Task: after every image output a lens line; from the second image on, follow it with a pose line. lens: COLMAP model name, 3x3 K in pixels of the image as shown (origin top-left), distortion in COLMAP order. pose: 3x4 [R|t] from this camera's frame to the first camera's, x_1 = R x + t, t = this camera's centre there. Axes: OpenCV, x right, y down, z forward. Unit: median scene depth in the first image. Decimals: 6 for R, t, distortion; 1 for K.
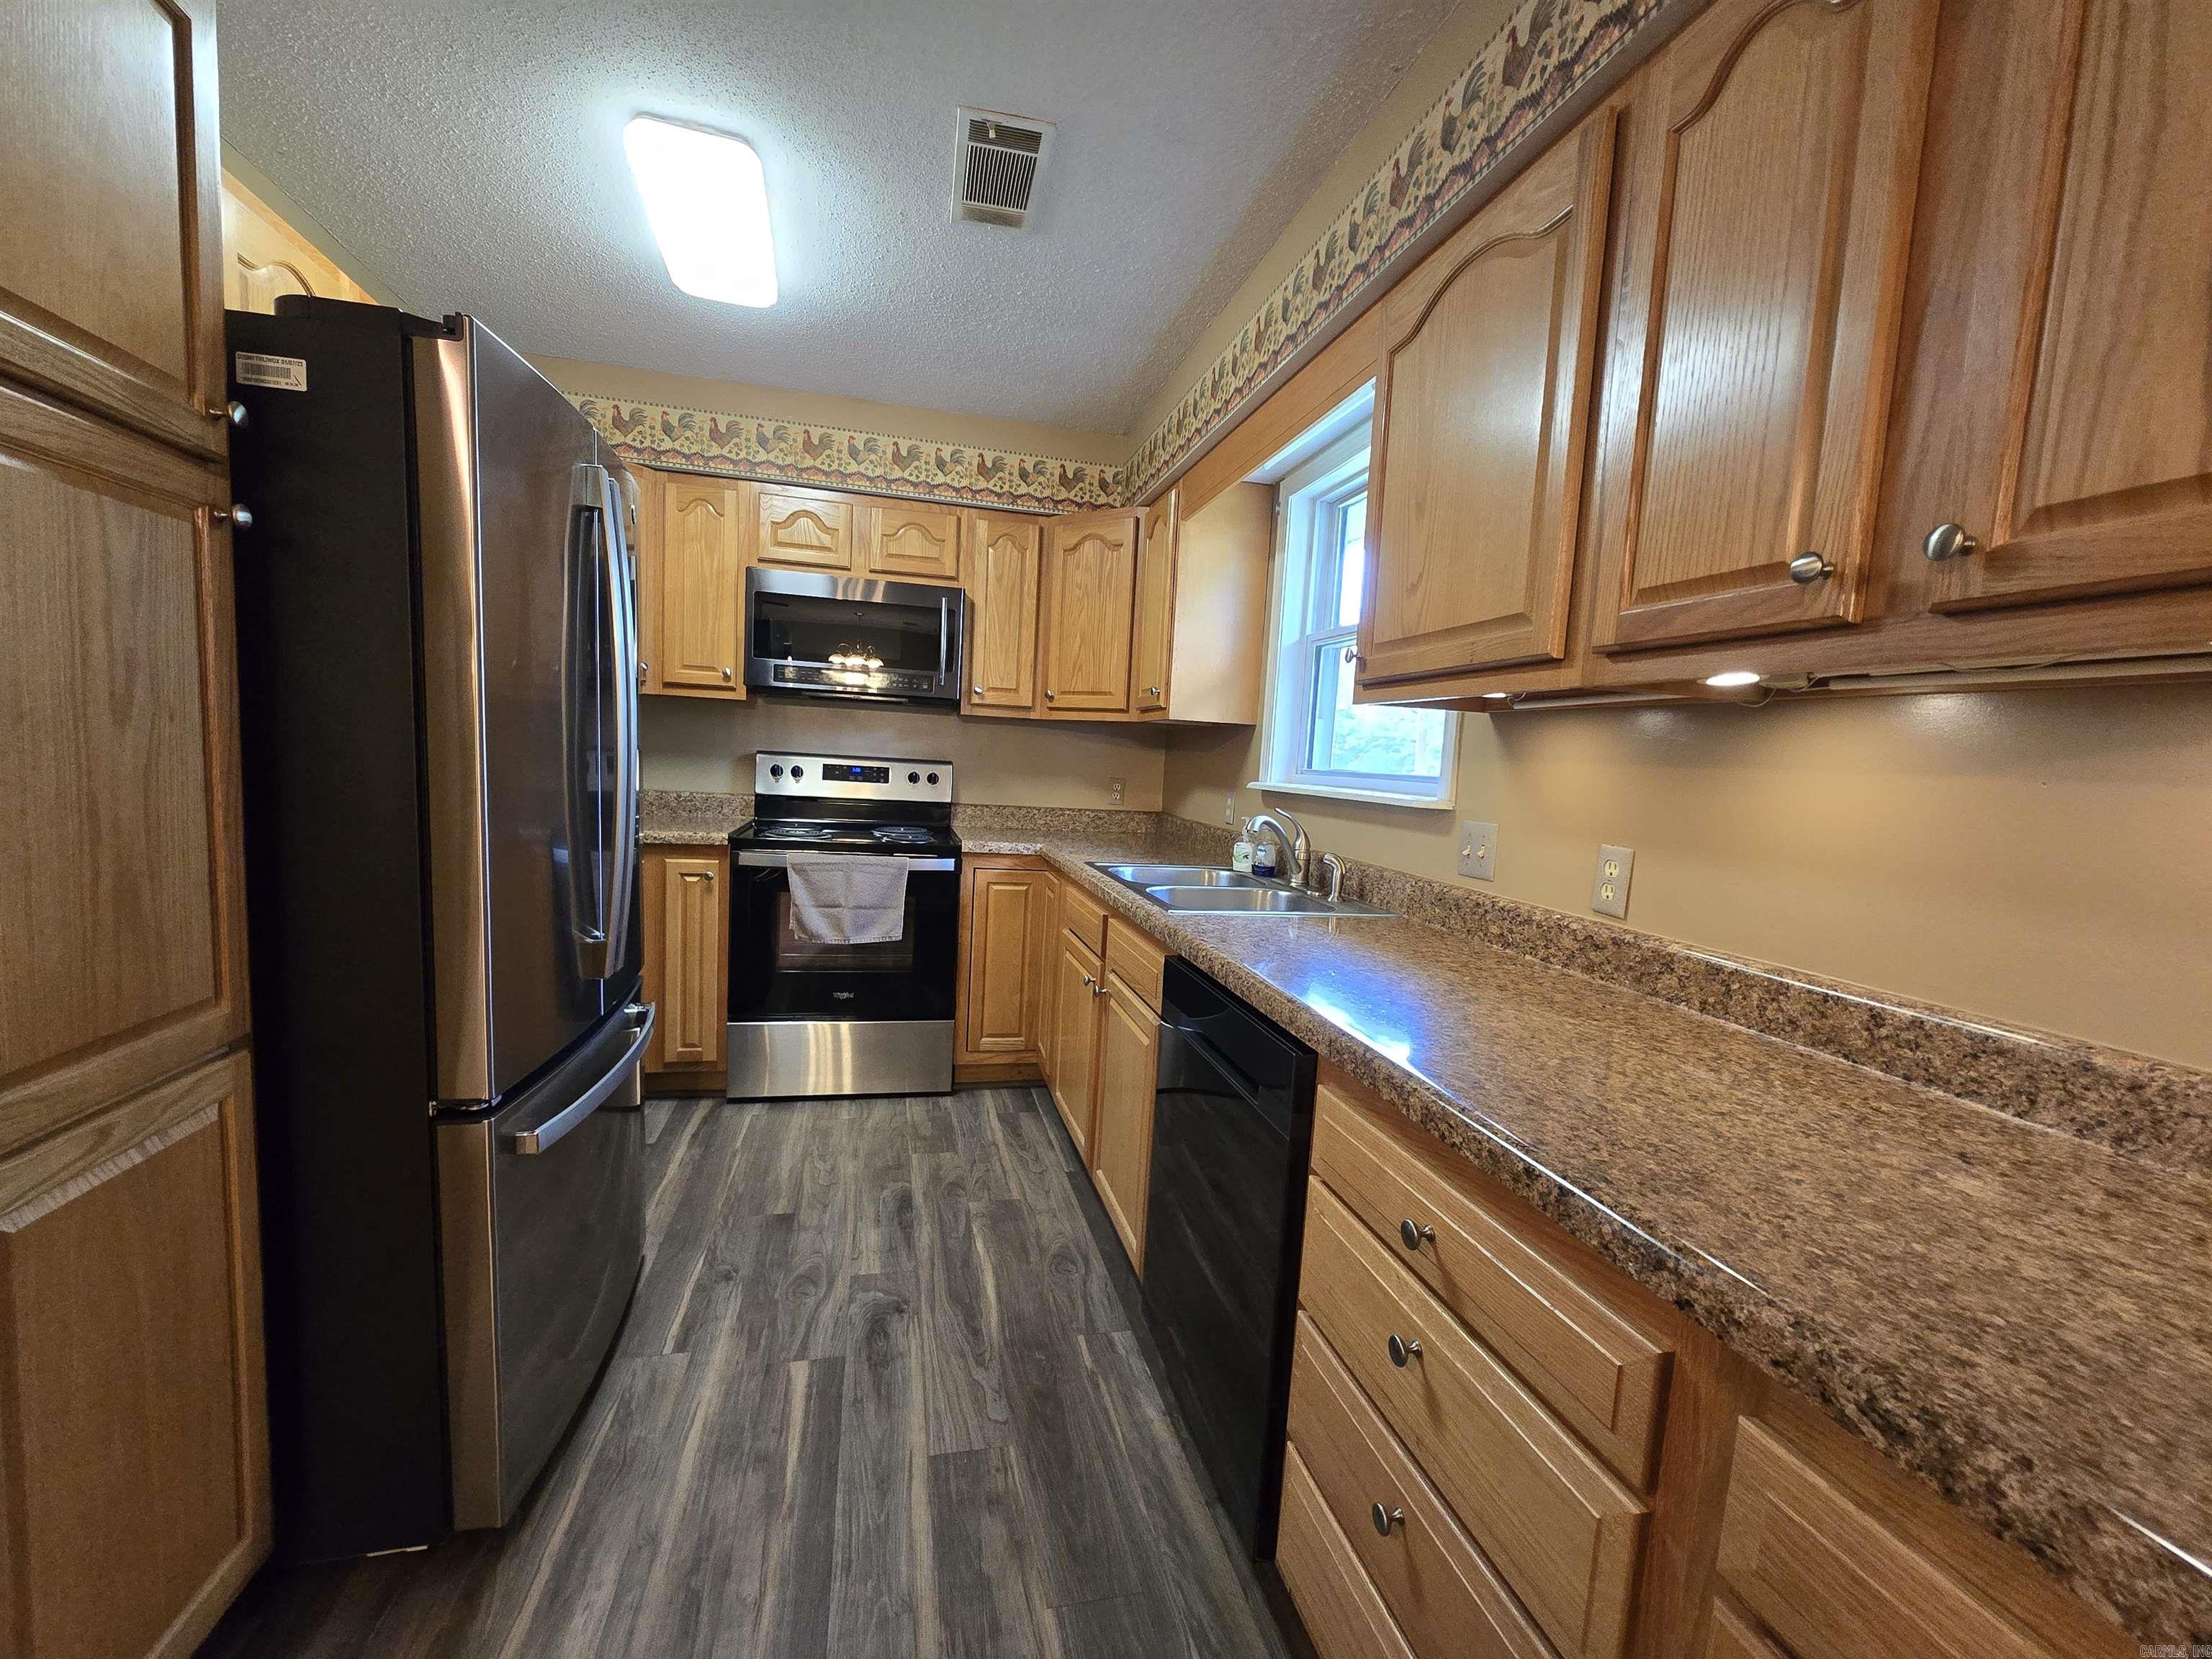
lens RADIAL K [[903.8, 0, 1101.8], [0, 903.8, 844.9], [0, 0, 1]] dist [-0.003797, 0.001233]
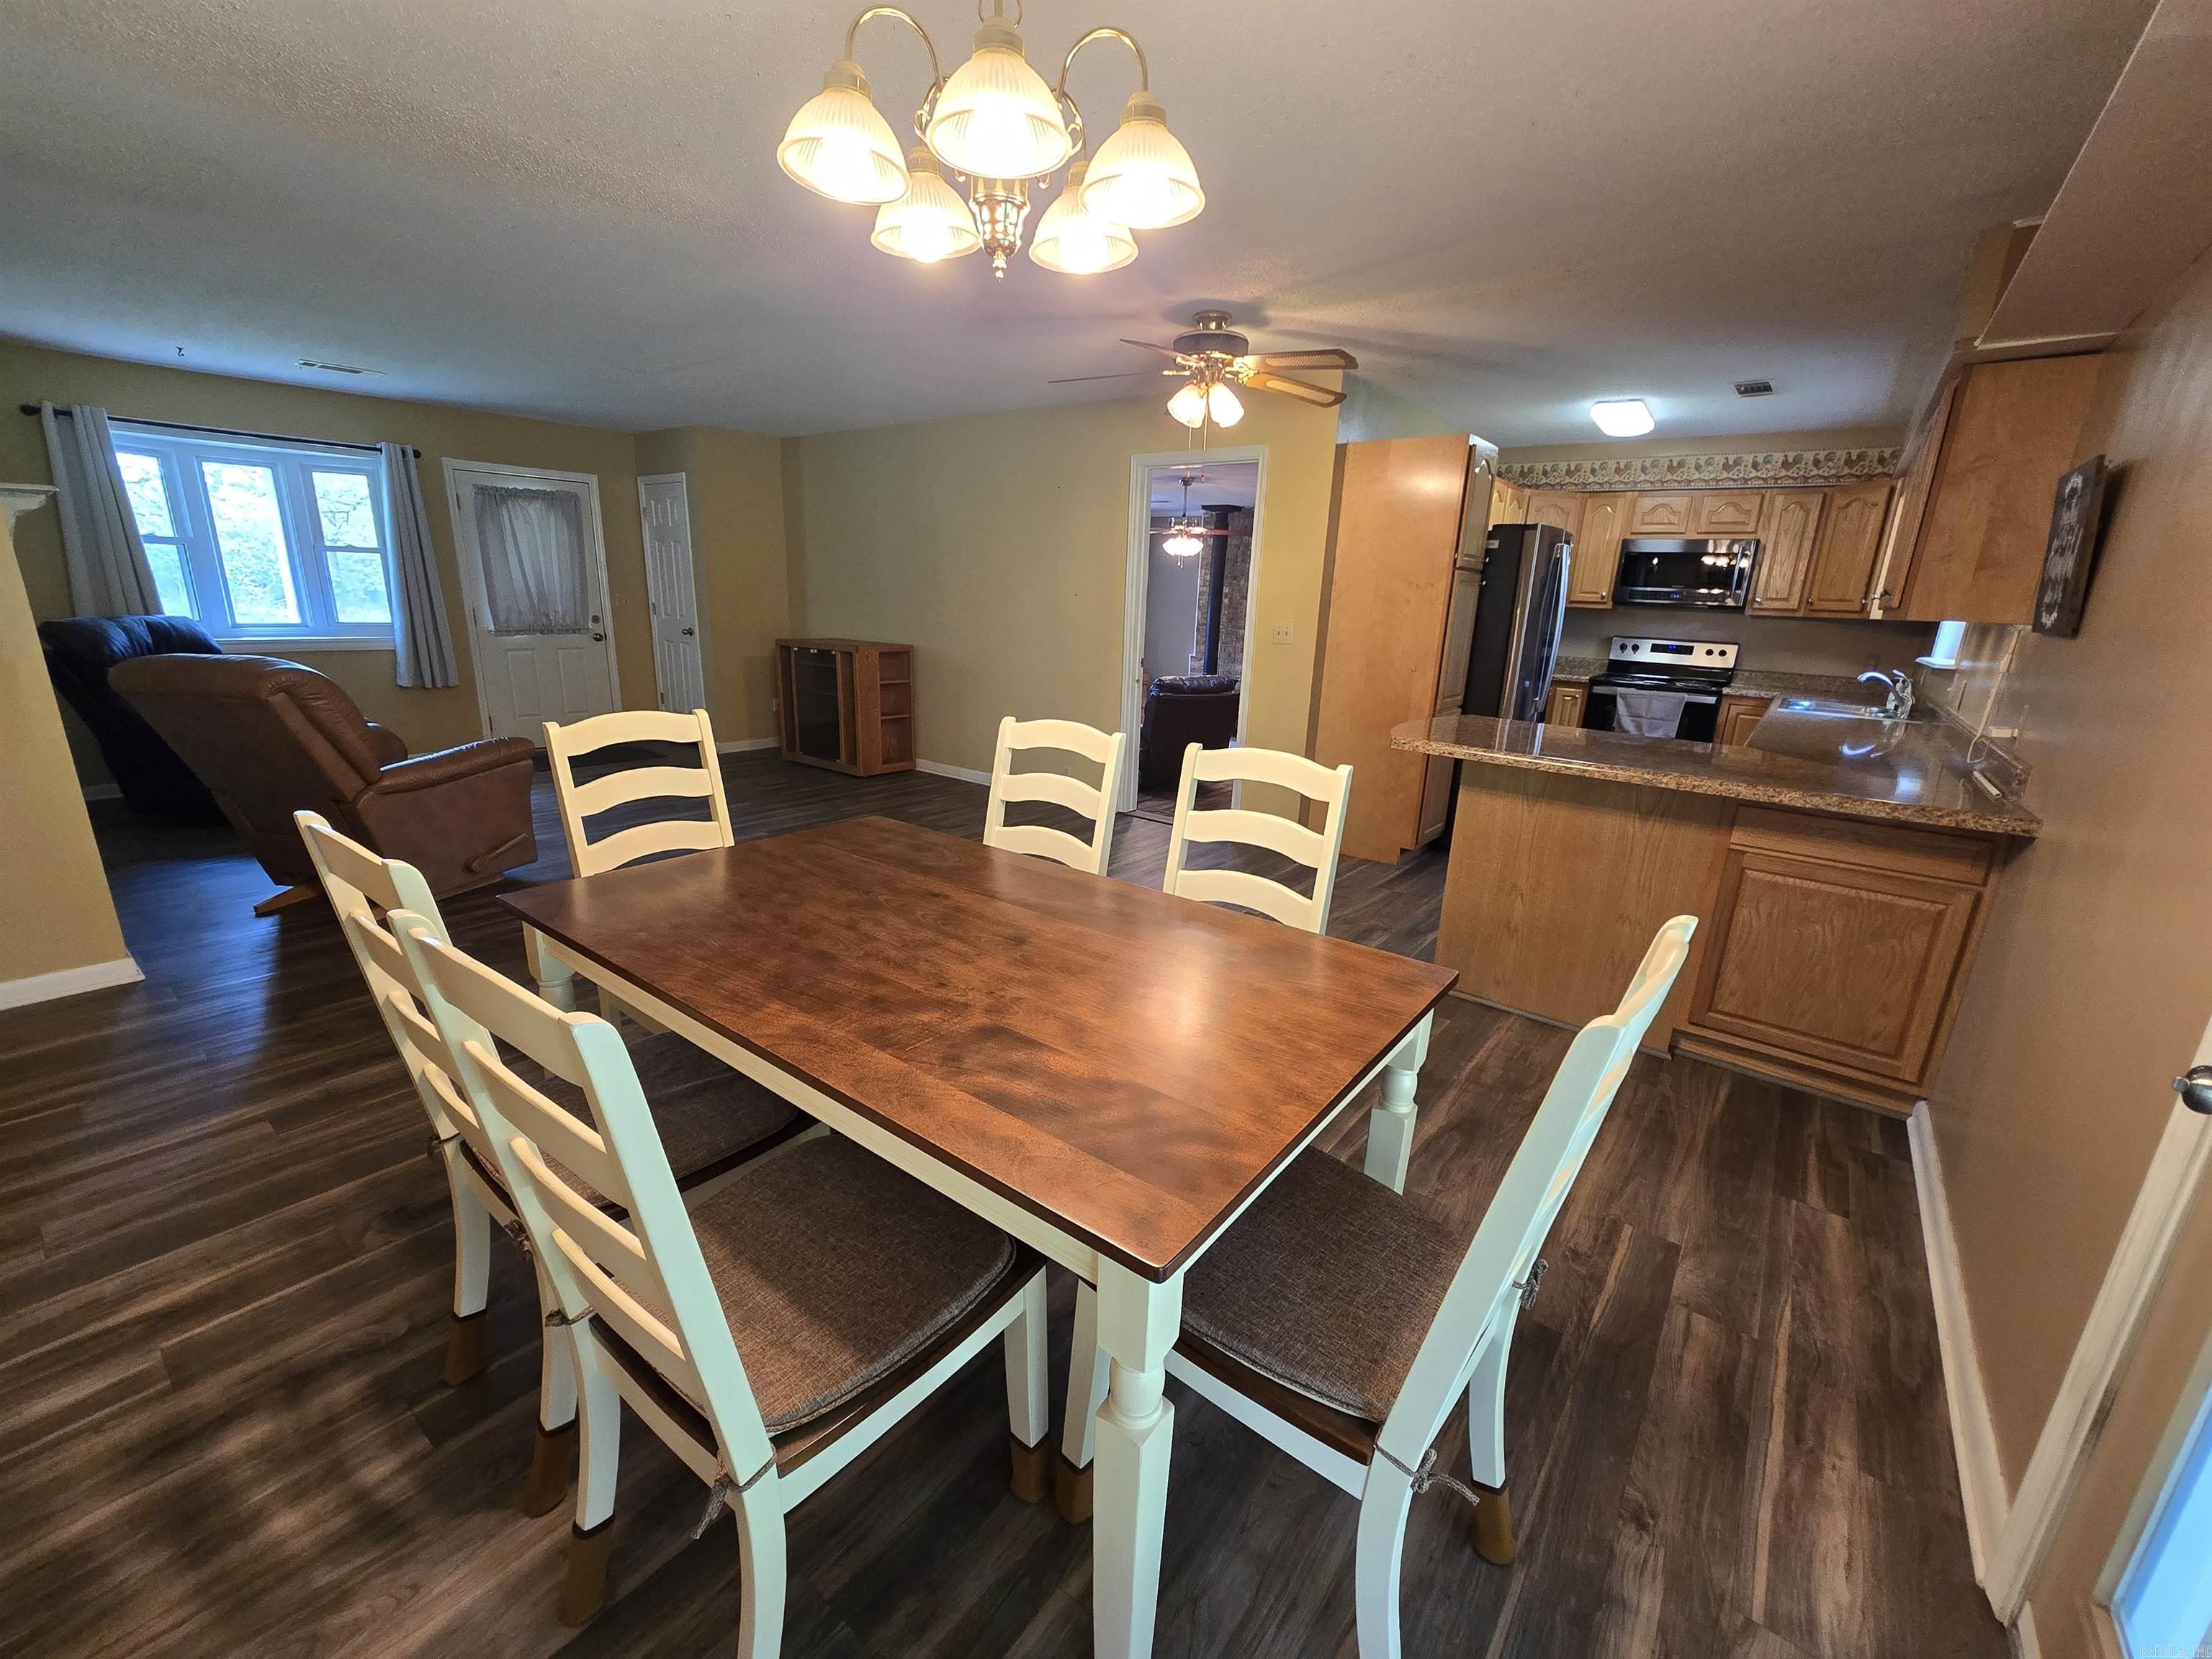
lens RADIAL K [[903.8, 0, 1103.2], [0, 903.8, 839.9], [0, 0, 1]] dist [-0.003797, 0.001233]
pose [[0.626333, 0.180397, -0.758396, 0.739188], [-0.081213, 0.982662, 0.166671, 0.141632], [0.775314, -0.042801, 0.630124, -1.668880]]
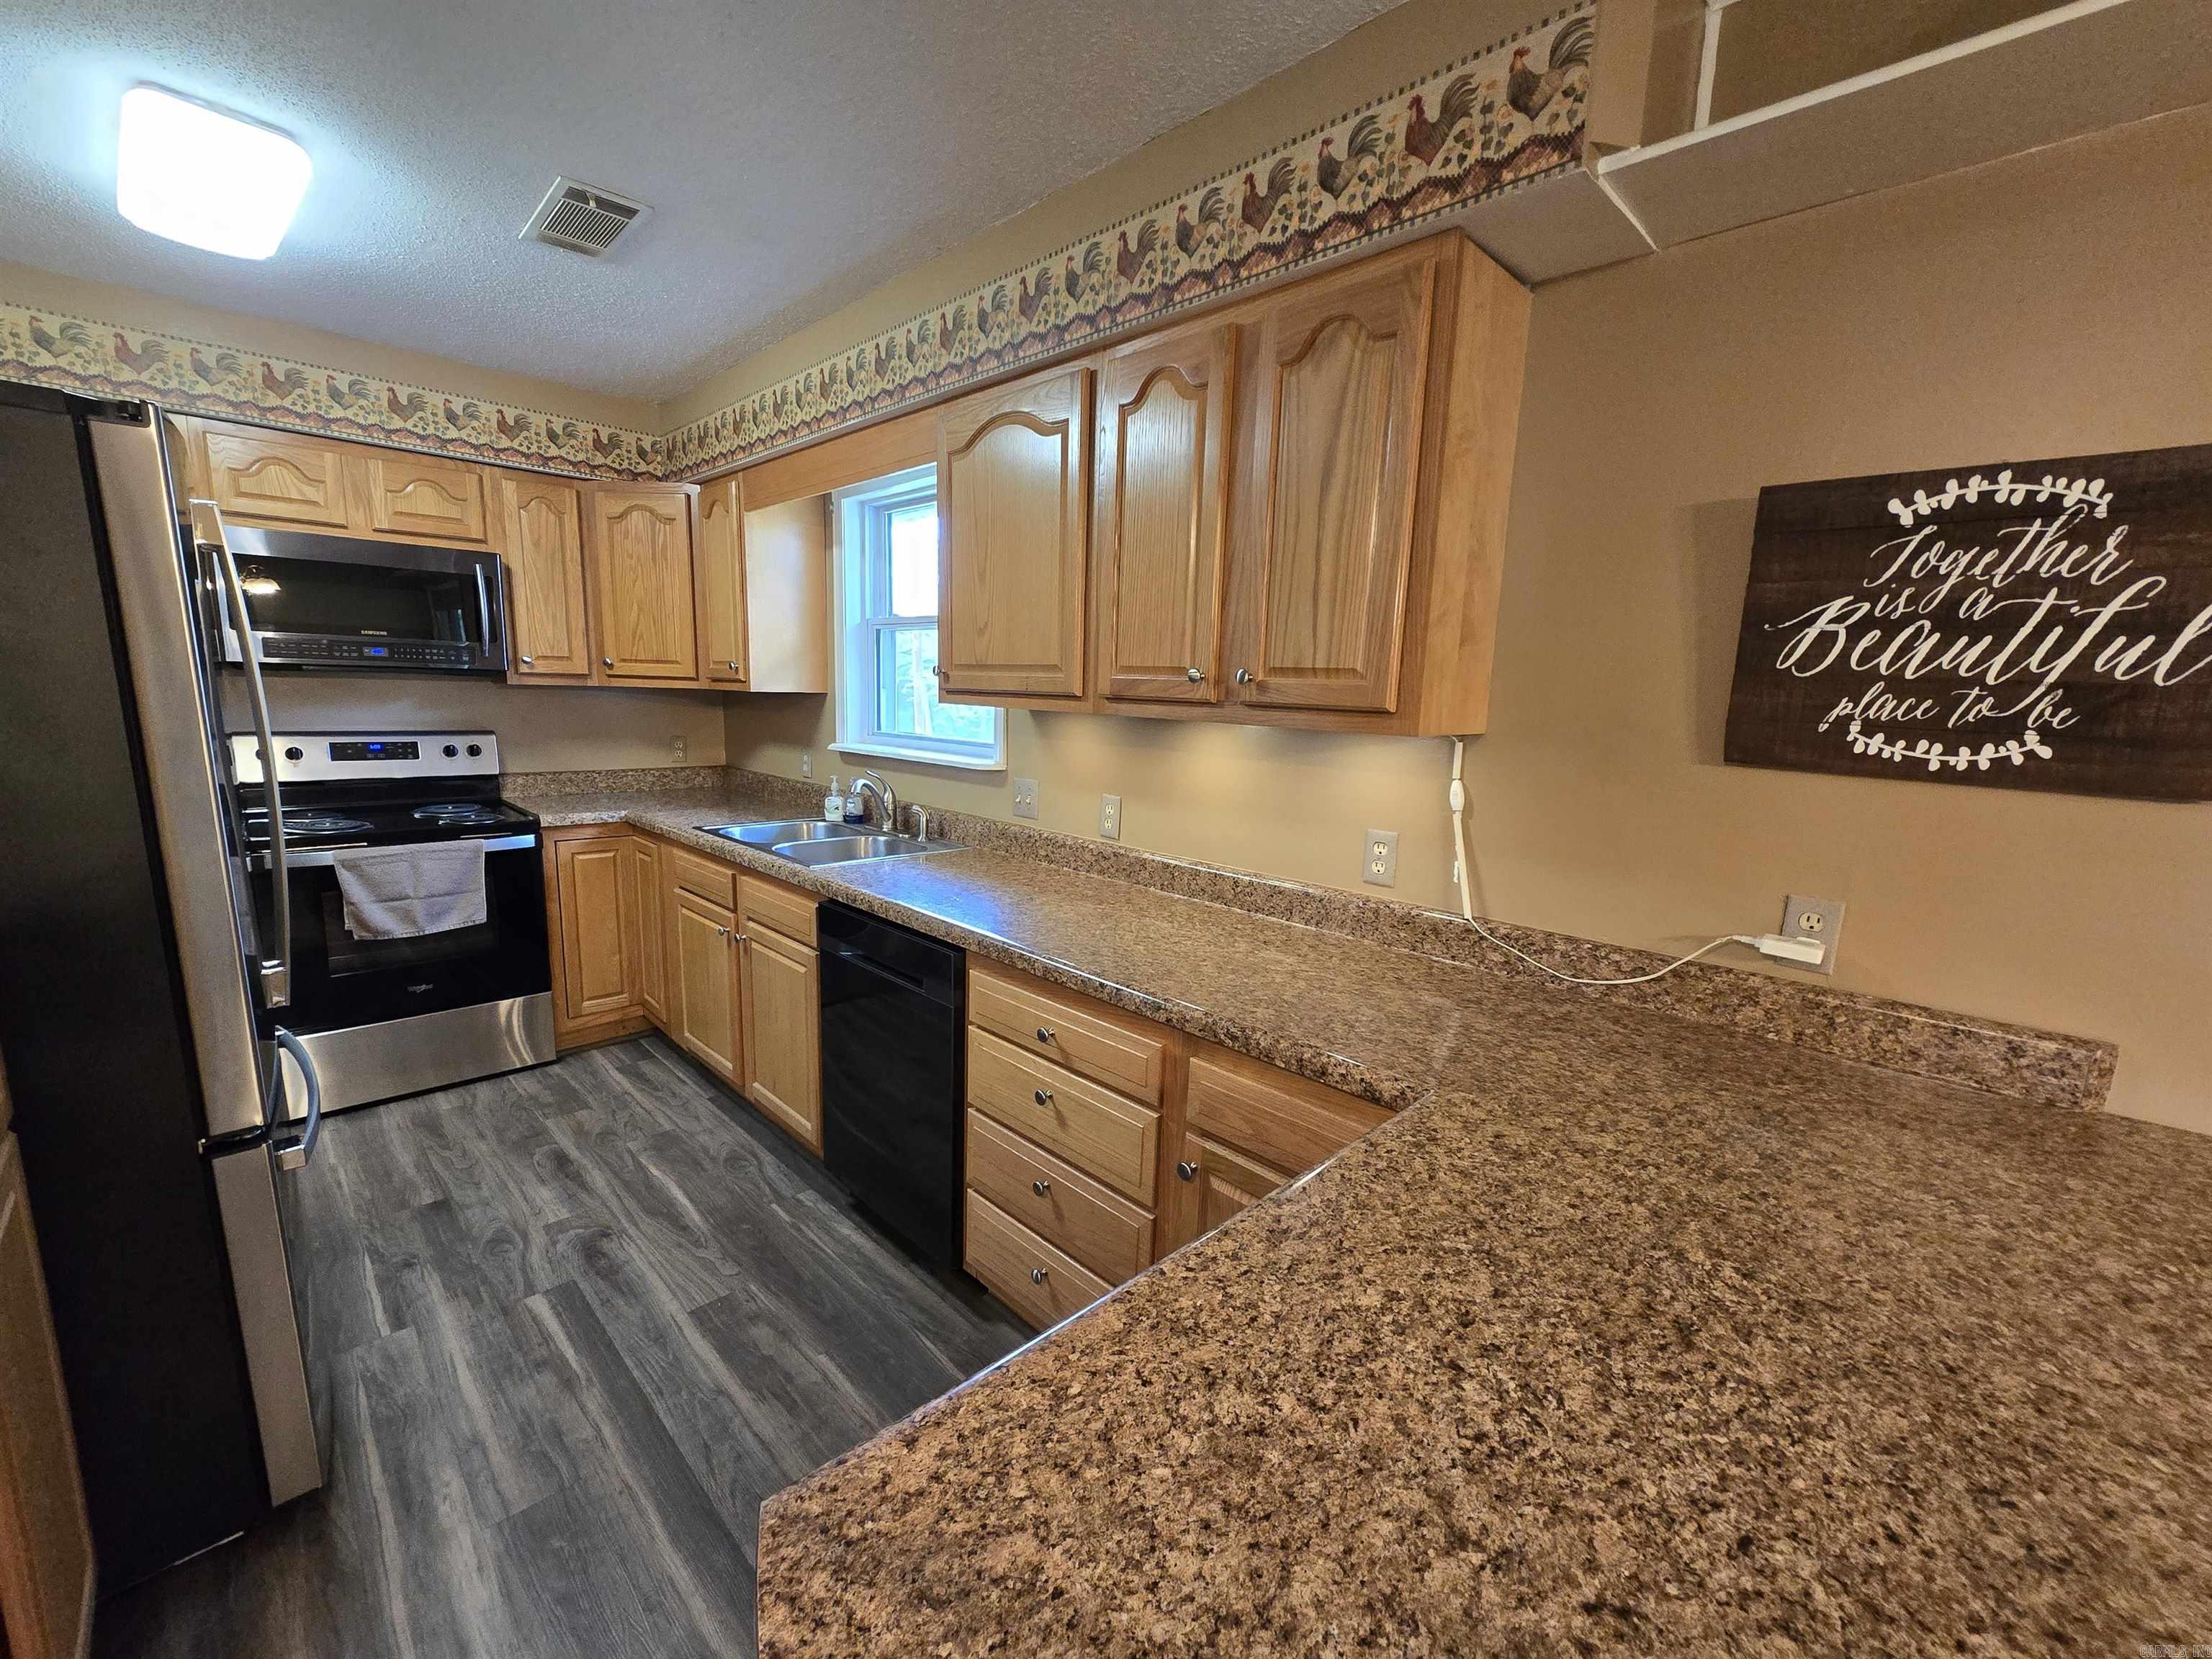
lens RADIAL K [[903.8, 0, 1100.5], [0, 903.8, 842.8], [0, 0, 1]] dist [-0.003797, 0.001233]
pose [[0.855505, -0.115853, 0.504668, -0.197732], [0.066497, 0.991159, 0.114809, -0.073125], [-0.513507, -0.064661, 0.855645, -0.276059]]
